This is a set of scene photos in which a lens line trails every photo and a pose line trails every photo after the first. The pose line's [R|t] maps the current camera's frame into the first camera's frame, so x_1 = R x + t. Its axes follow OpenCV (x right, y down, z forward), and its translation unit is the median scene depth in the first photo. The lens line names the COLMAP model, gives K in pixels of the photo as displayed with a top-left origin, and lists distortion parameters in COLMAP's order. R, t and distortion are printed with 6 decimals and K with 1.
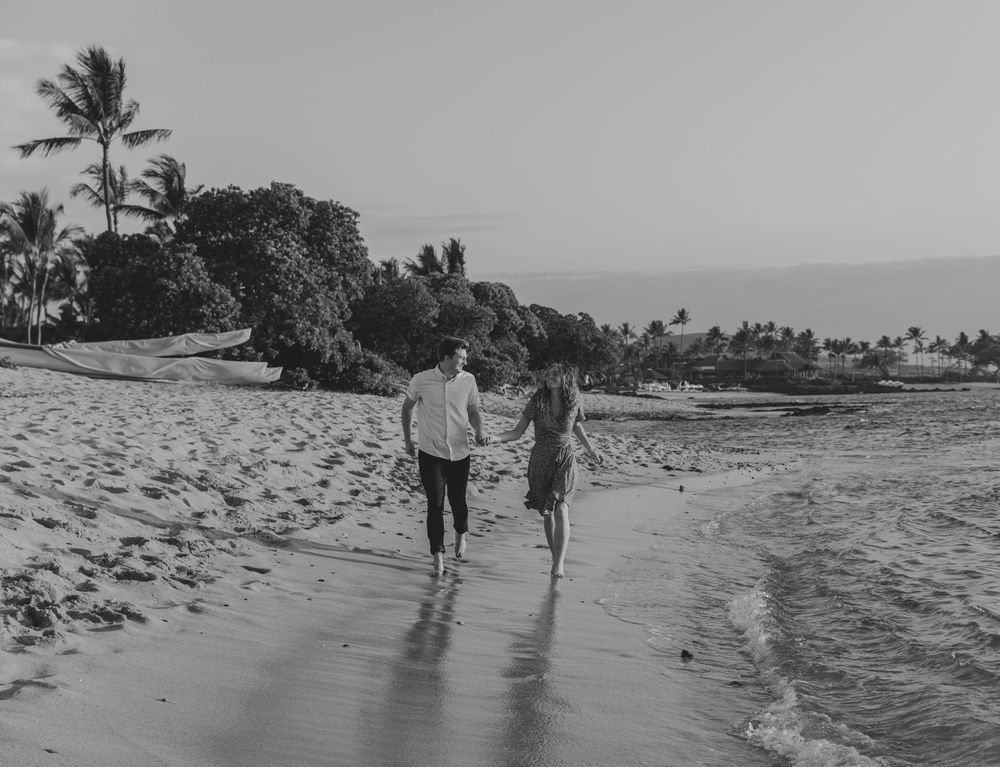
lens RADIAL K [[1503.4, 0, 505.0], [0, 1503.4, 385.5], [0, 0, 1]] dist [-0.044411, 0.000000]
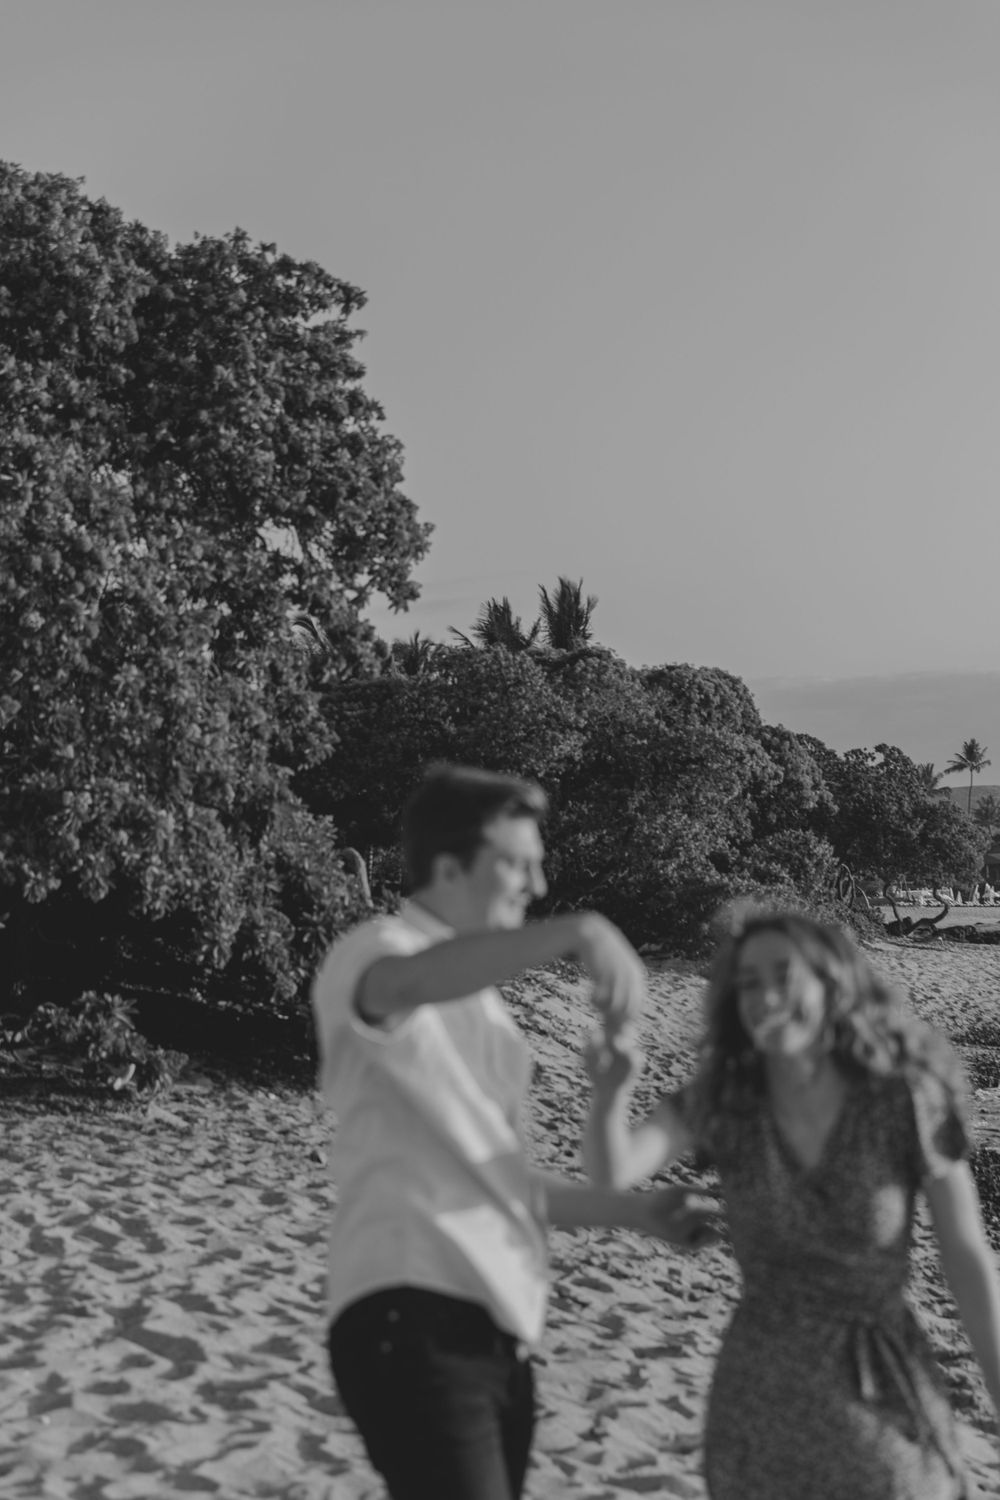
lens RADIAL K [[2776.2, 0, 499.7], [0, 2776.2, 752.1], [0, 0, 1]] dist [-0.197446, 0.000000]
pose [[0.999139, -0.012356, -0.039603, -0.059630], [0.010389, 0.998720, -0.049496, -0.025039], [0.040164, 0.049042, 0.997989, 0.577534]]
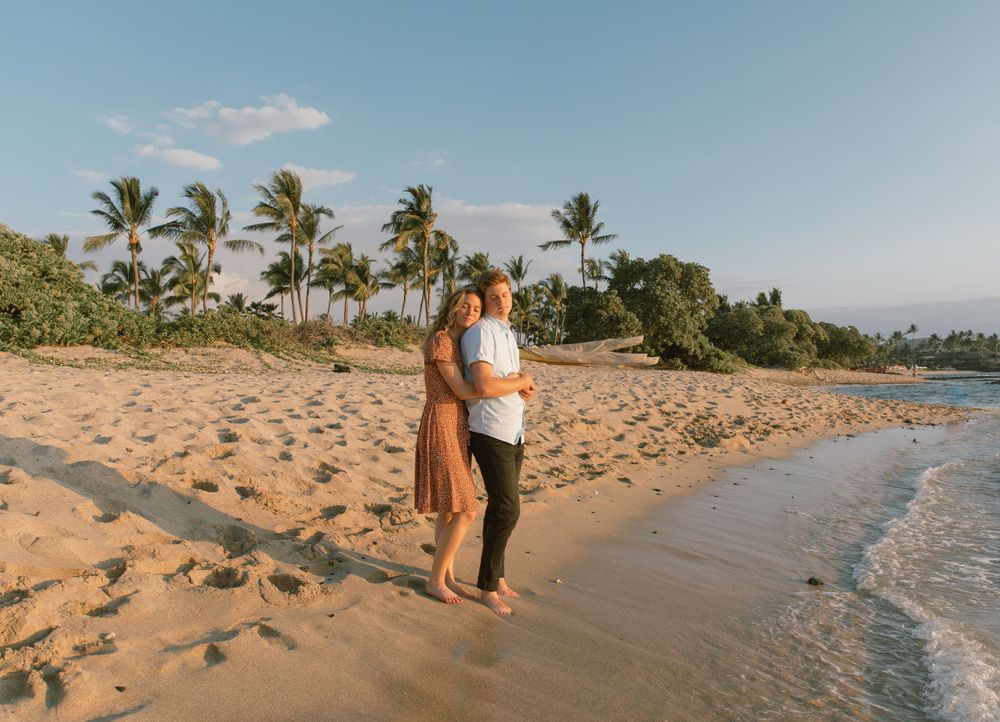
lens RADIAL K [[760.0, 0, 551.7], [0, 760.0, 366.2], [0, 0, 1]] dist [0.015310, -0.000900]
pose [[0.947435, -0.008280, -0.319843, 0.010662], [0.007086, 0.999963, -0.004896, 0.001478], [0.319871, 0.002373, 0.947458, 0.098295]]
